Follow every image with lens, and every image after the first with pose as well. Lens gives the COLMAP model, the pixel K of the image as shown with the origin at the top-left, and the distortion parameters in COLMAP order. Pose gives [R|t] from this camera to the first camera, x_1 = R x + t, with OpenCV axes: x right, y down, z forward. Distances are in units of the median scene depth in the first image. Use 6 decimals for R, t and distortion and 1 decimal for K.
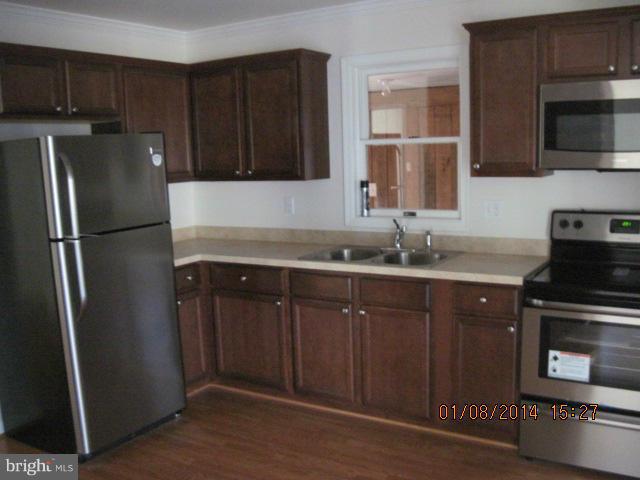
lens RADIAL K [[655.6, 0, 323.0], [0, 655.6, 249.8], [0, 0, 1]] dist [-0.130352, 0.044512]
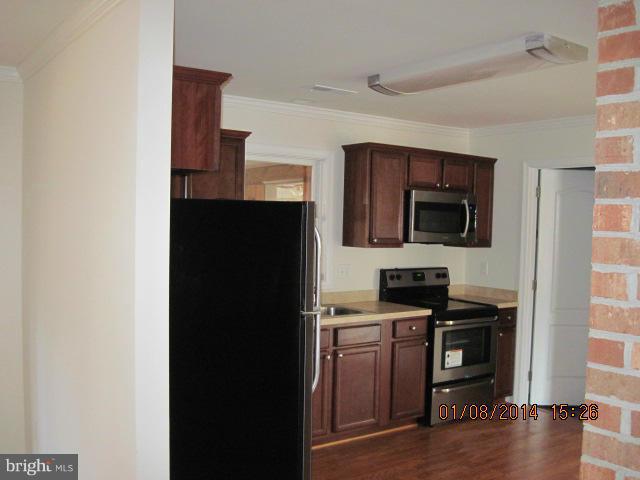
lens RADIAL K [[655.6, 0, 323.0], [0, 655.6, 249.8], [0, 0, 1]] dist [-0.130352, 0.044512]
pose [[0.390563, -0.004971, 0.920563, -1.257047], [0.114469, 0.992487, -0.043206, -0.064698], [-0.913432, 0.122251, 0.388198, 0.587677]]
